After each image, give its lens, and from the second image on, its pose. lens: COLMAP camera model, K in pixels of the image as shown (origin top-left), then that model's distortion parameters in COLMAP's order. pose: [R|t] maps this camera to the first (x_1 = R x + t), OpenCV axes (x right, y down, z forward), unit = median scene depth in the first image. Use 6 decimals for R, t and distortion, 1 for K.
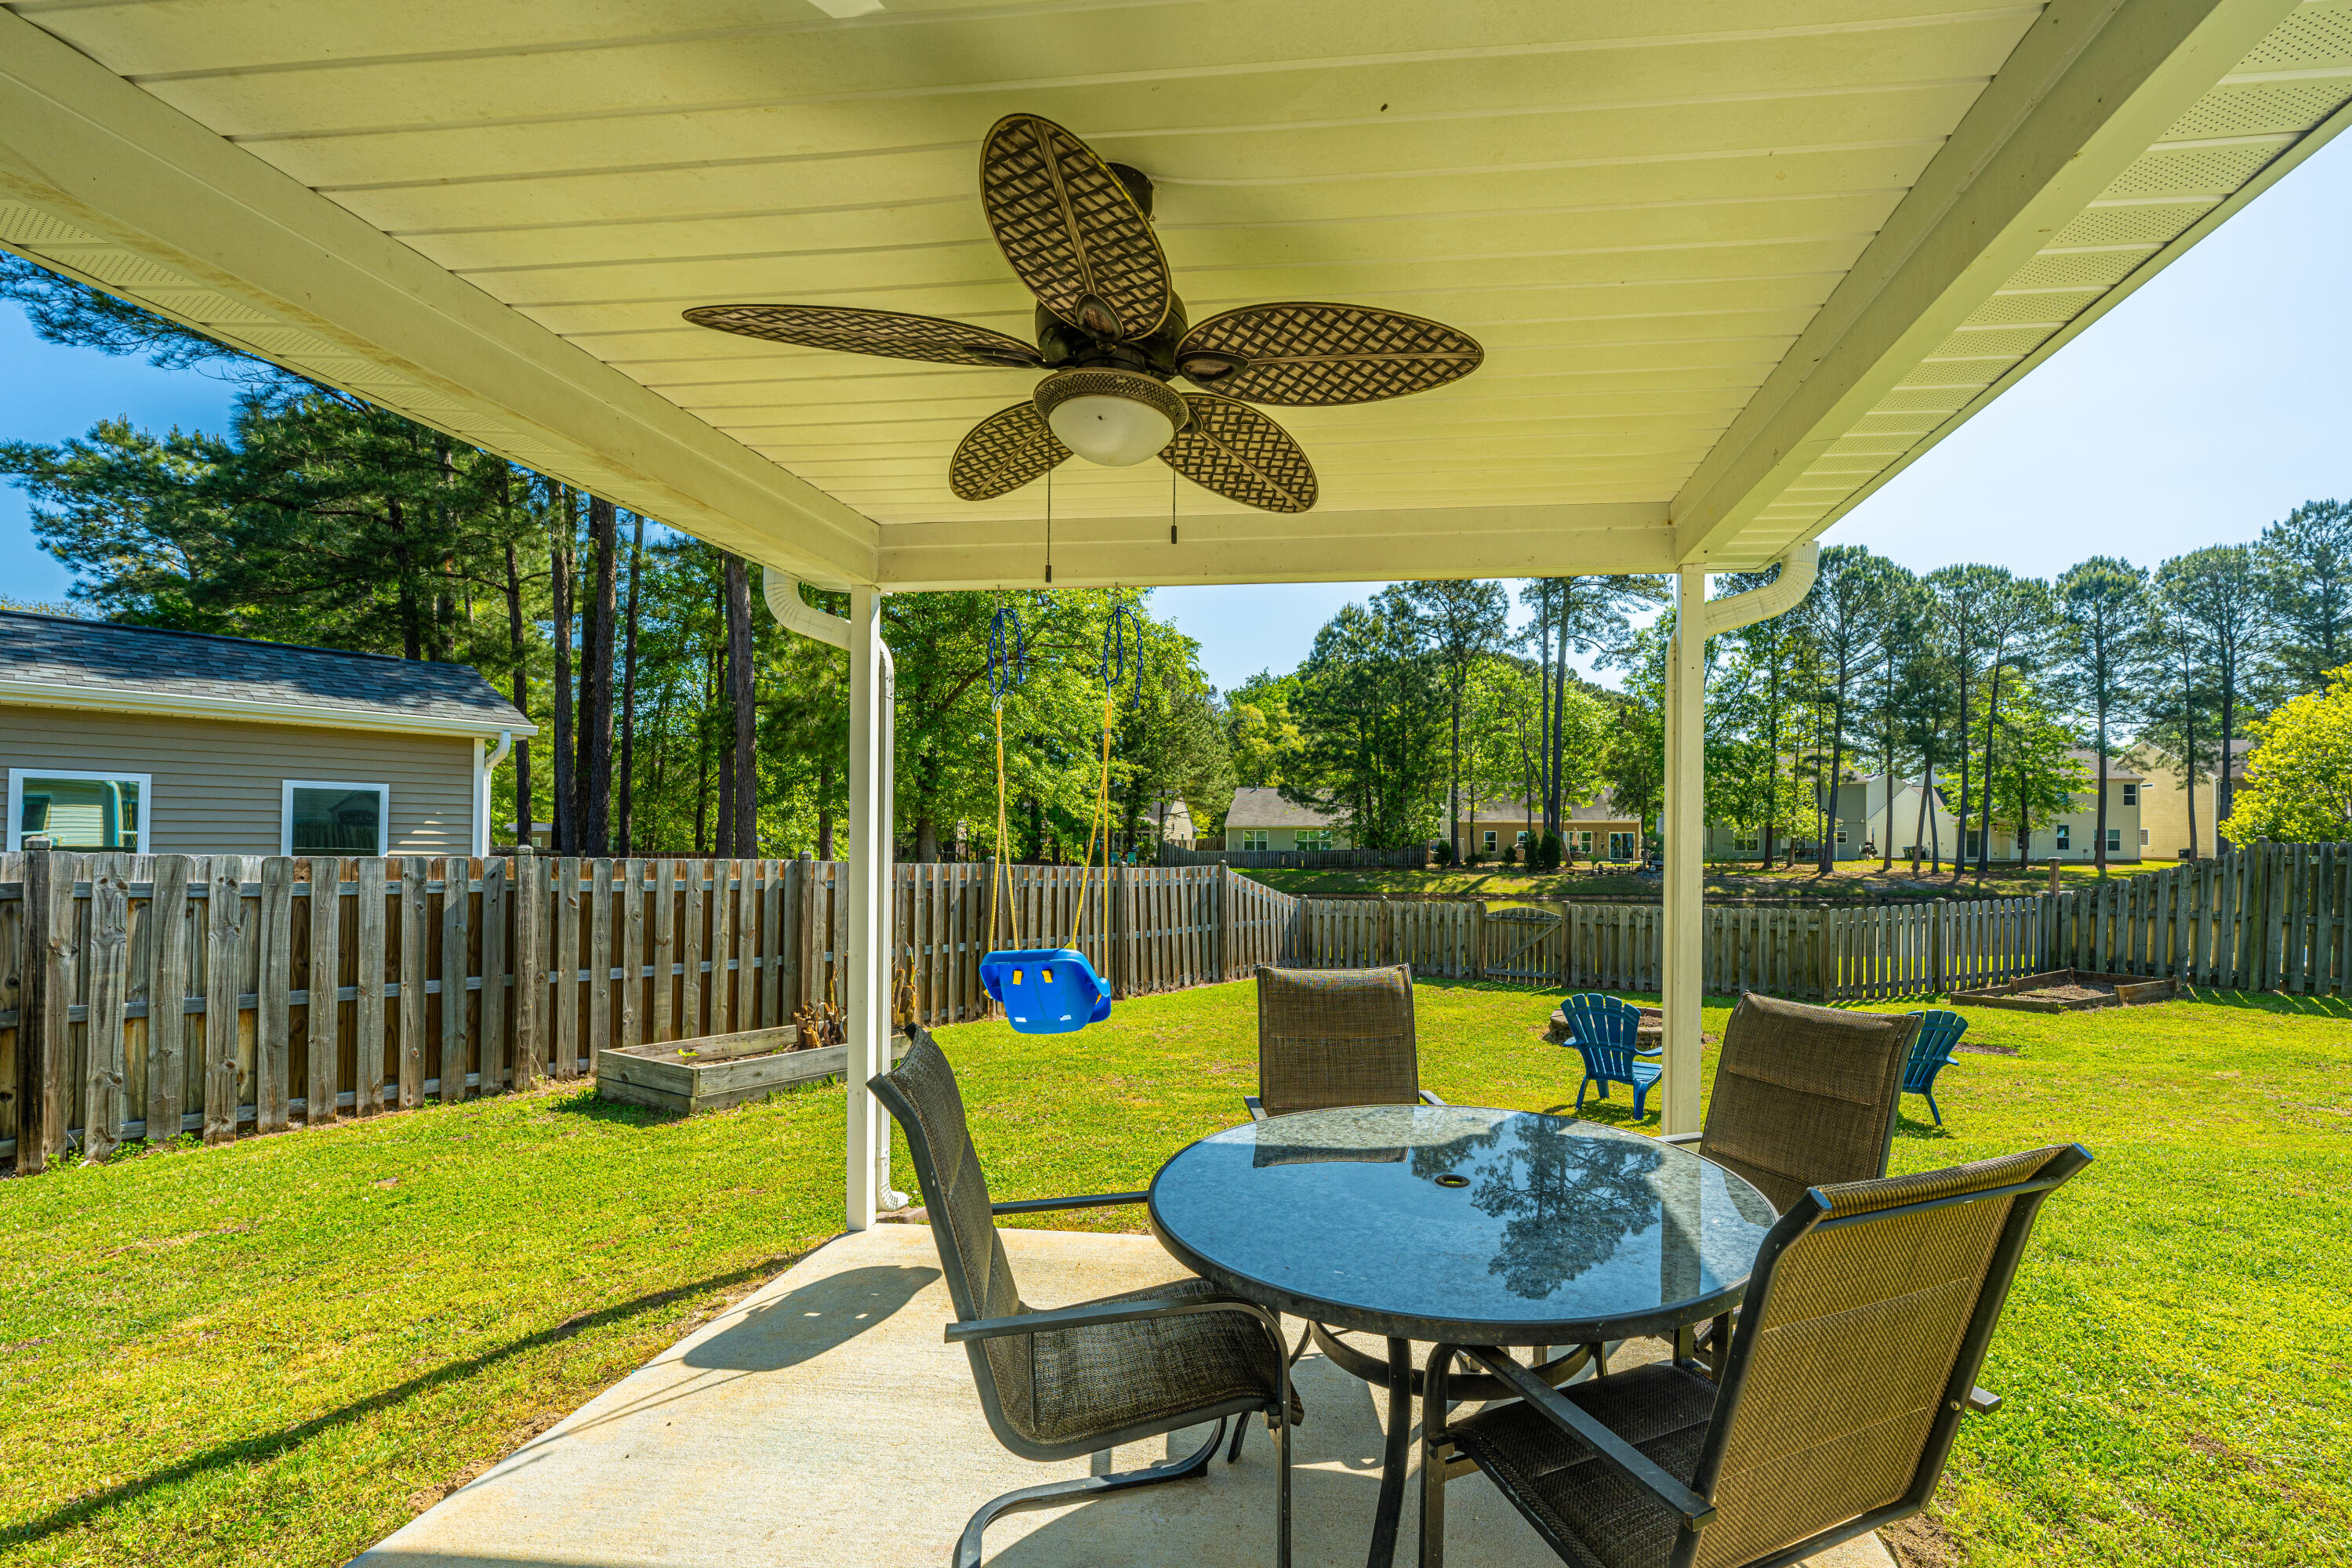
lens RADIAL K [[951.2, 0, 1327.4], [0, 951.2, 844.7], [0, 0, 1]] dist [-0.000751, 0.000548]
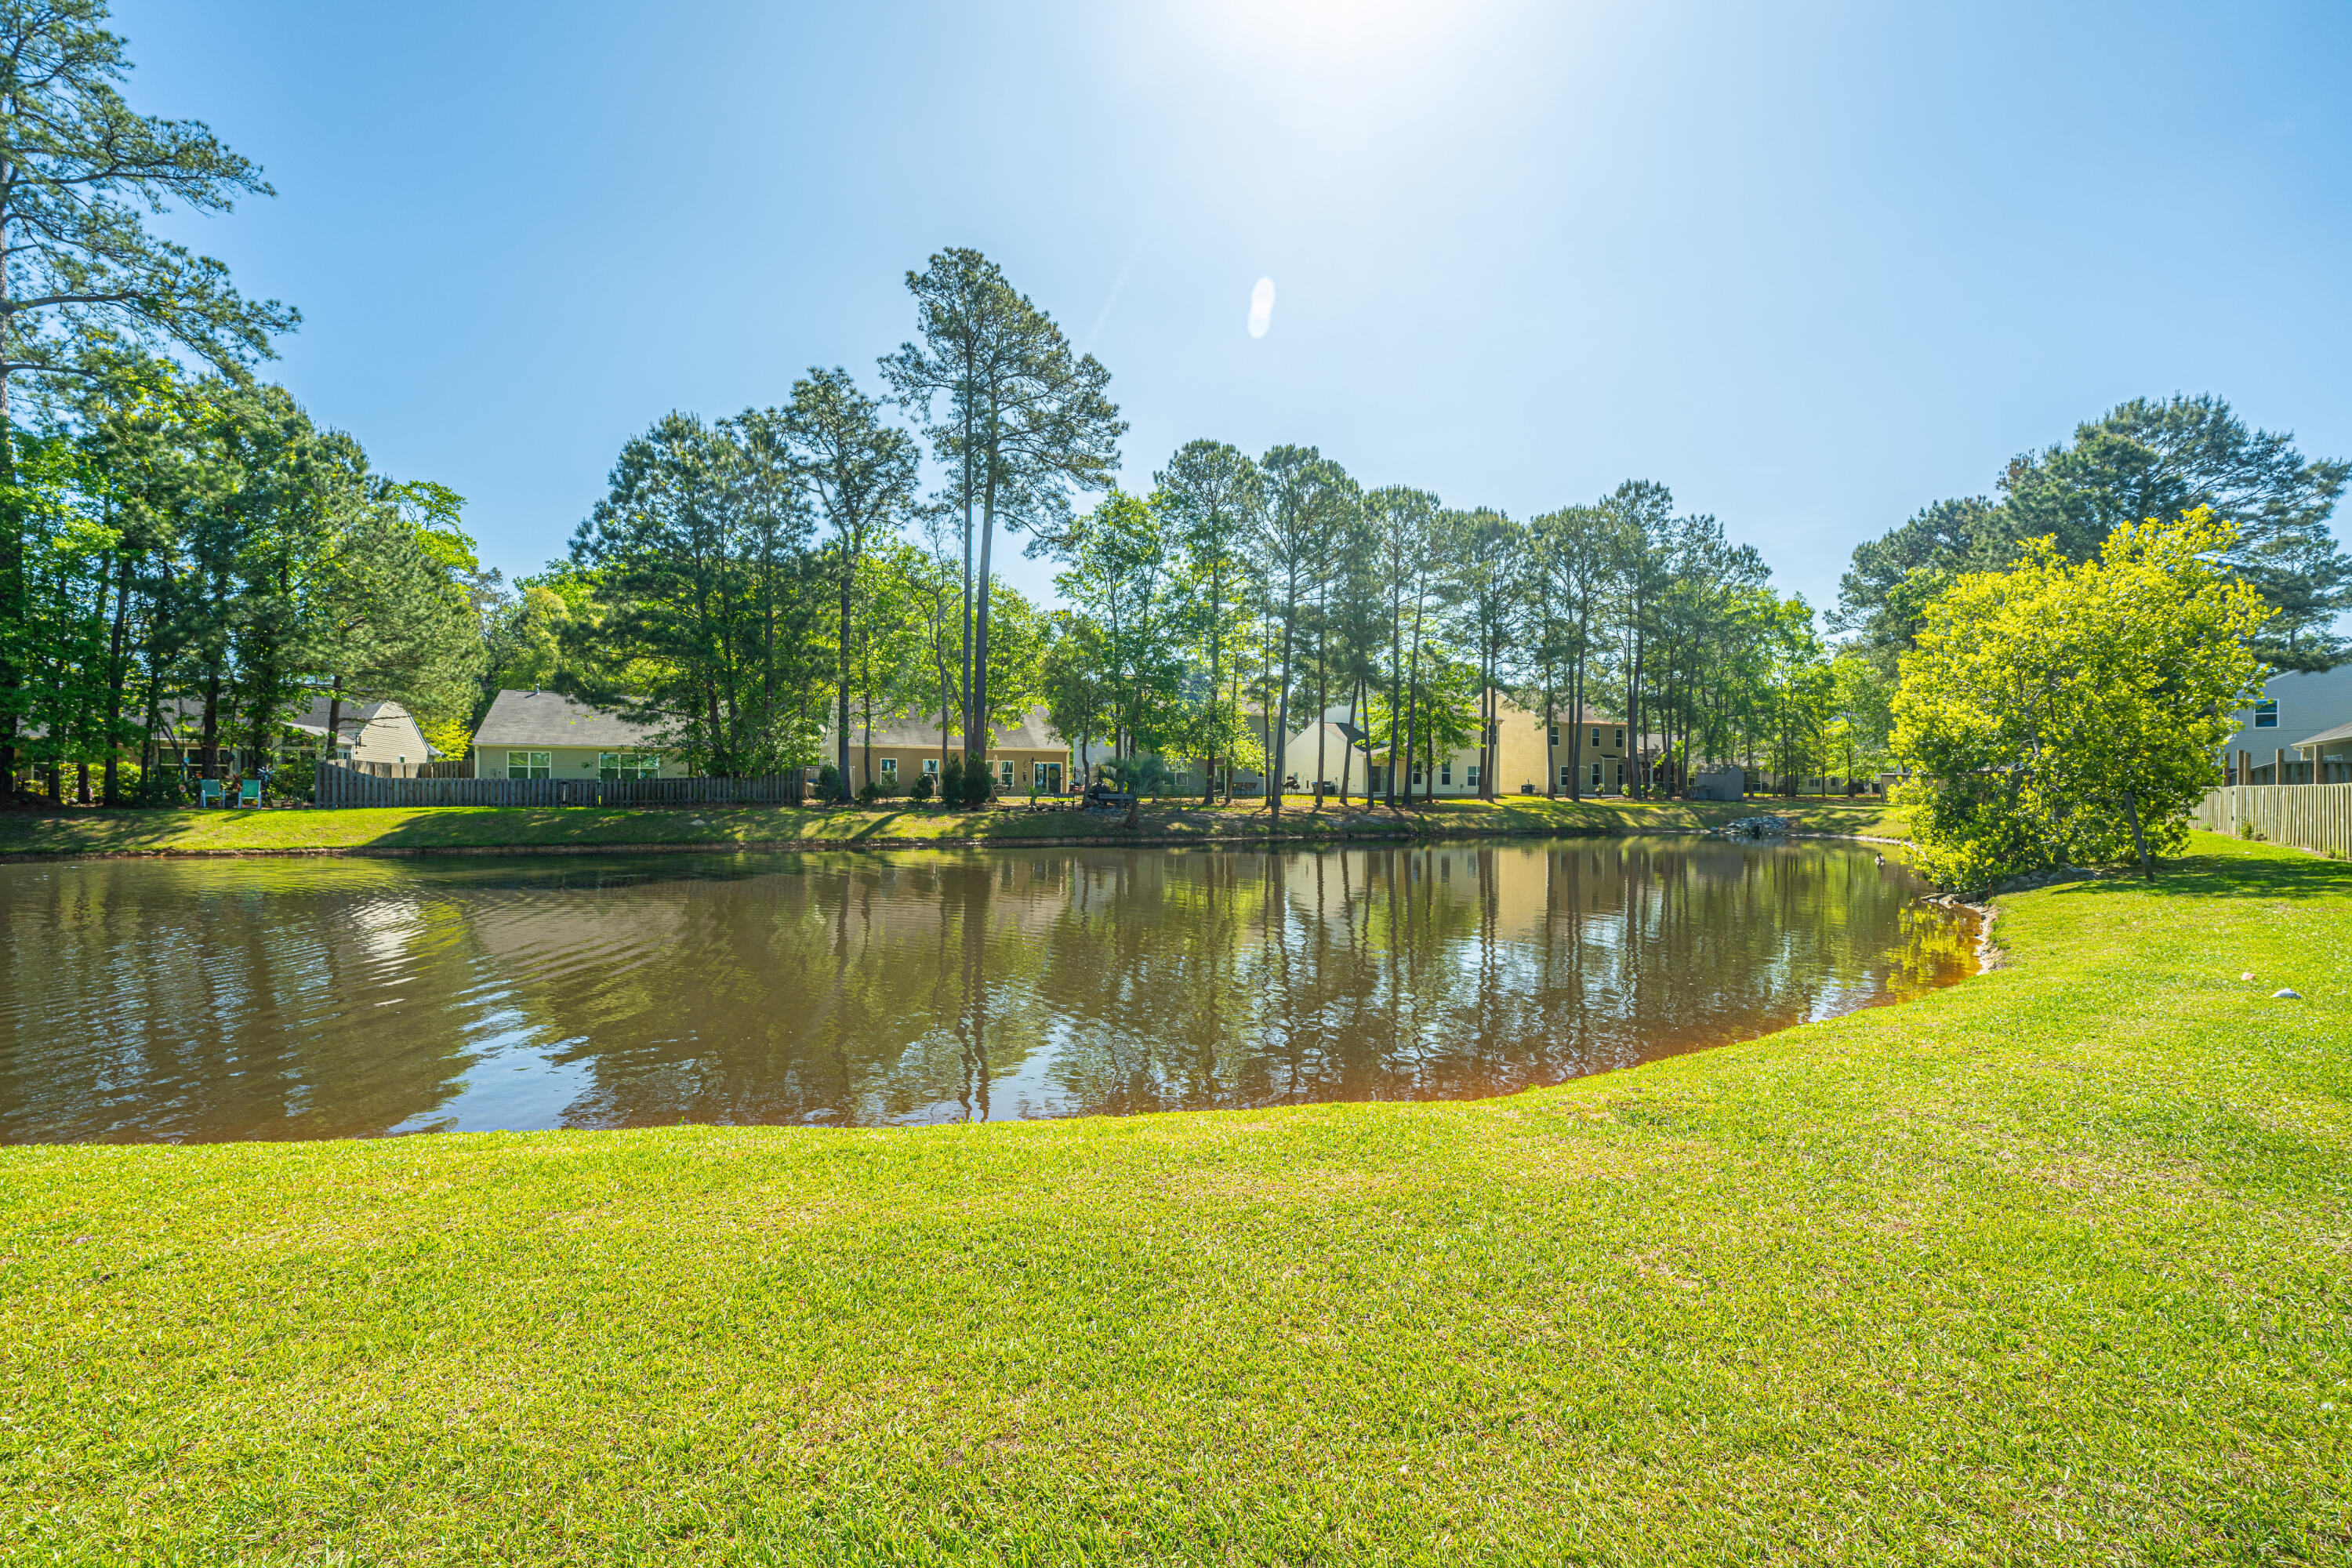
lens RADIAL K [[967.9, 0, 1185.8], [0, 967.9, 787.6], [0, 0, 1]] dist [0.000540, 0.001138]
pose [[0.883697, 0.003333, 0.468048, 0.018865], [-0.004951, 0.999985, 0.002226, 0.008785], [-0.468033, -0.004285, 0.883700, 0.227969]]
